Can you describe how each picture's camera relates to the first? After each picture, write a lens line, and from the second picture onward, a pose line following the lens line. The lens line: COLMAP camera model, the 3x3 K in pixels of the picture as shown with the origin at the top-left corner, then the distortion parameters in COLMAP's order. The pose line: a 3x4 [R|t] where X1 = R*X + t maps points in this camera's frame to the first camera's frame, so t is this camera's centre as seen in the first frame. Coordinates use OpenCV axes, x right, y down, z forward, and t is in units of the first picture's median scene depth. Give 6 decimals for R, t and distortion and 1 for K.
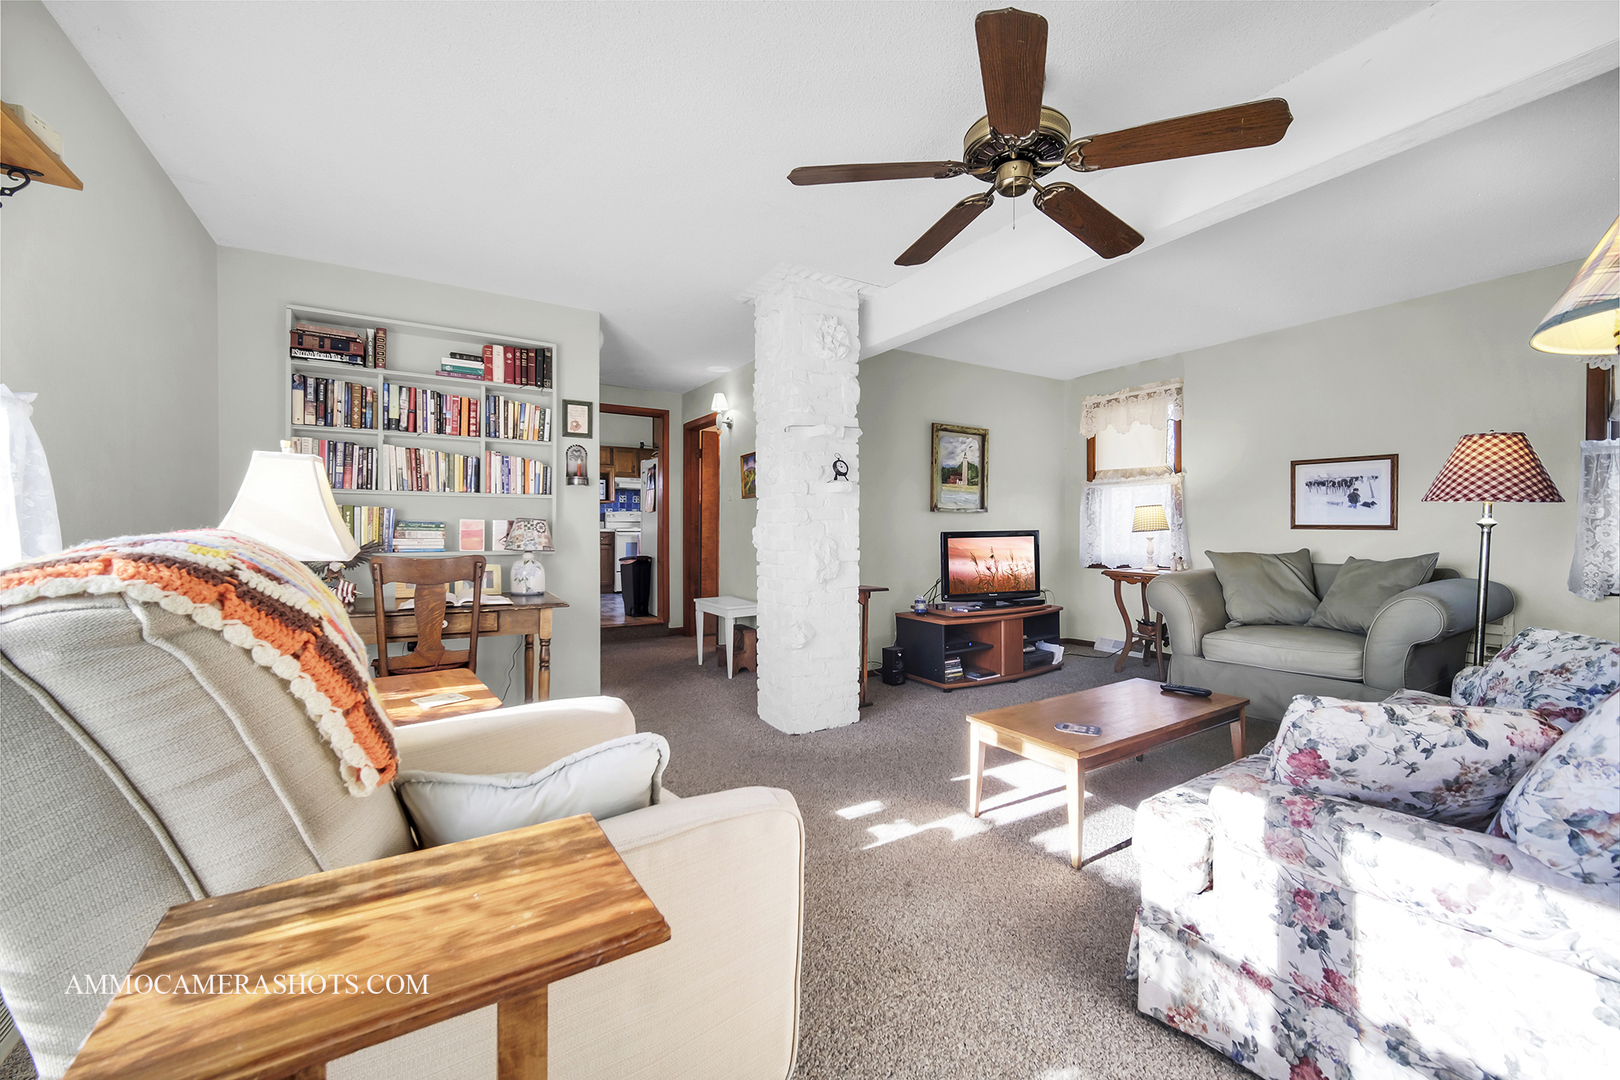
lens RADIAL K [[645.8, 0, 813.3], [0, 645.8, 537.1], [0, 0, 1]] dist [-0.000874, -0.000200]
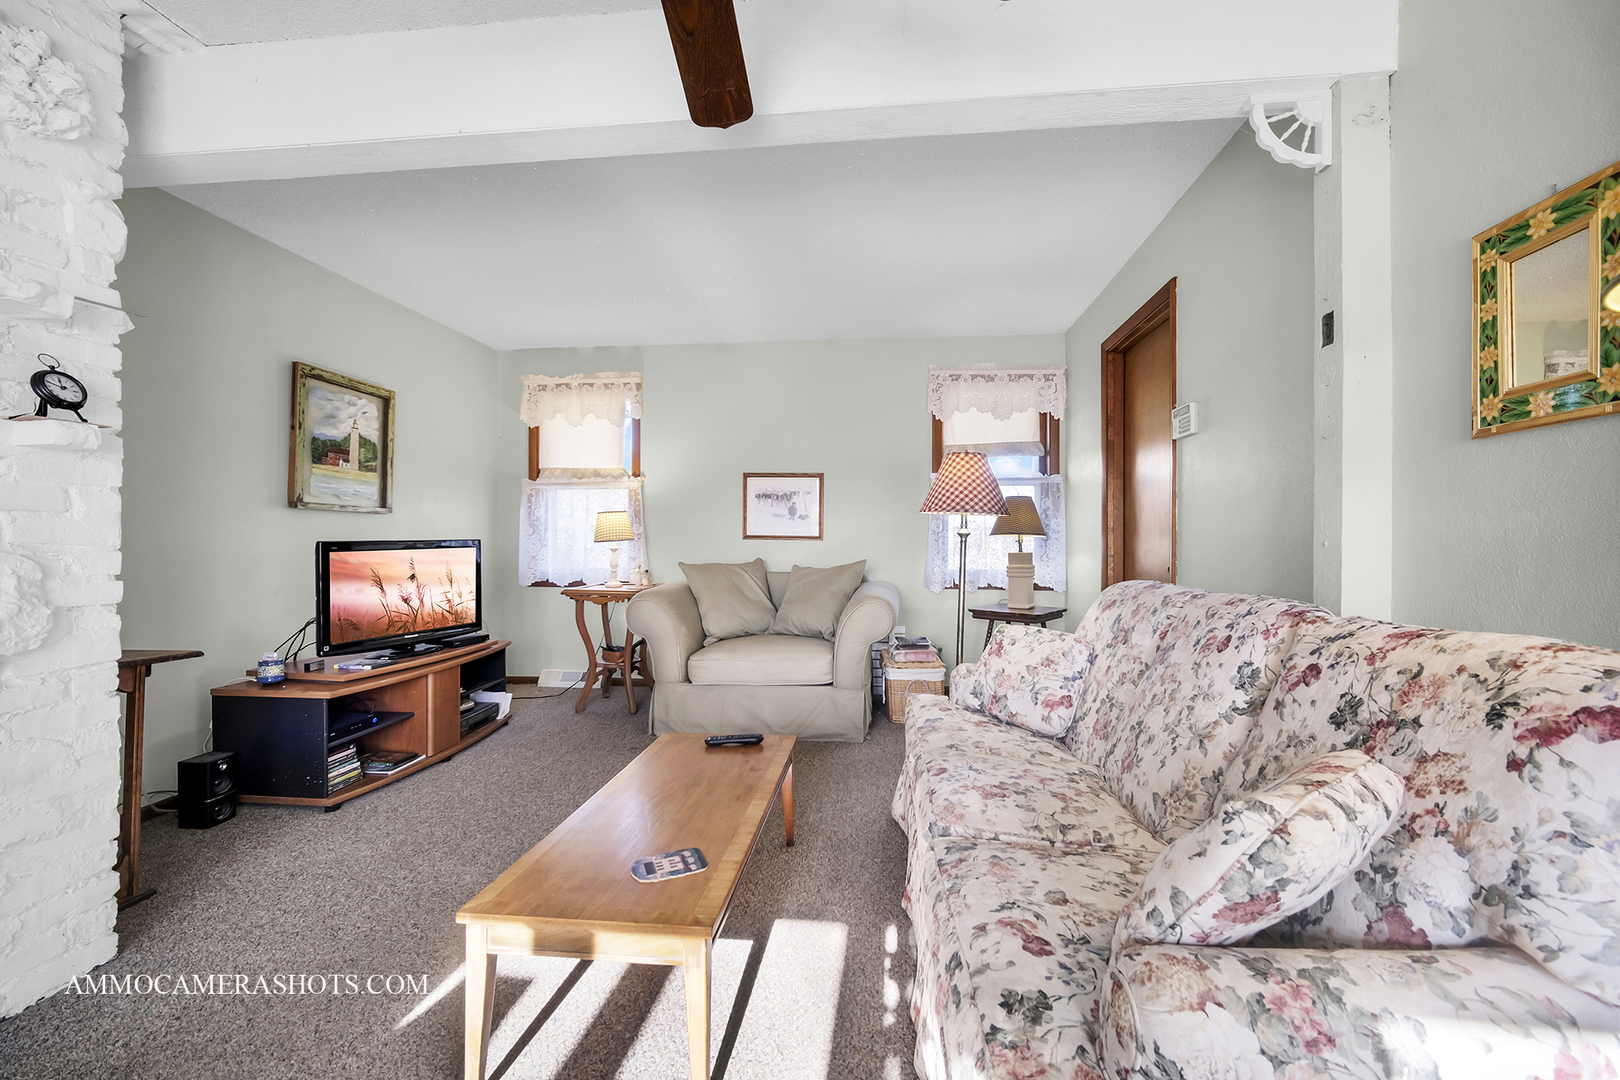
lens RADIAL K [[645.8, 0, 830.8], [0, 645.8, 537.3], [0, 0, 1]] dist [-0.000874, -0.000200]
pose [[0.604354, 0.007247, 0.796683, 0.008881], [0.006873, 0.999874, -0.014309, -0.000129], [-0.796686, 0.014123, 0.604228, 0.259073]]
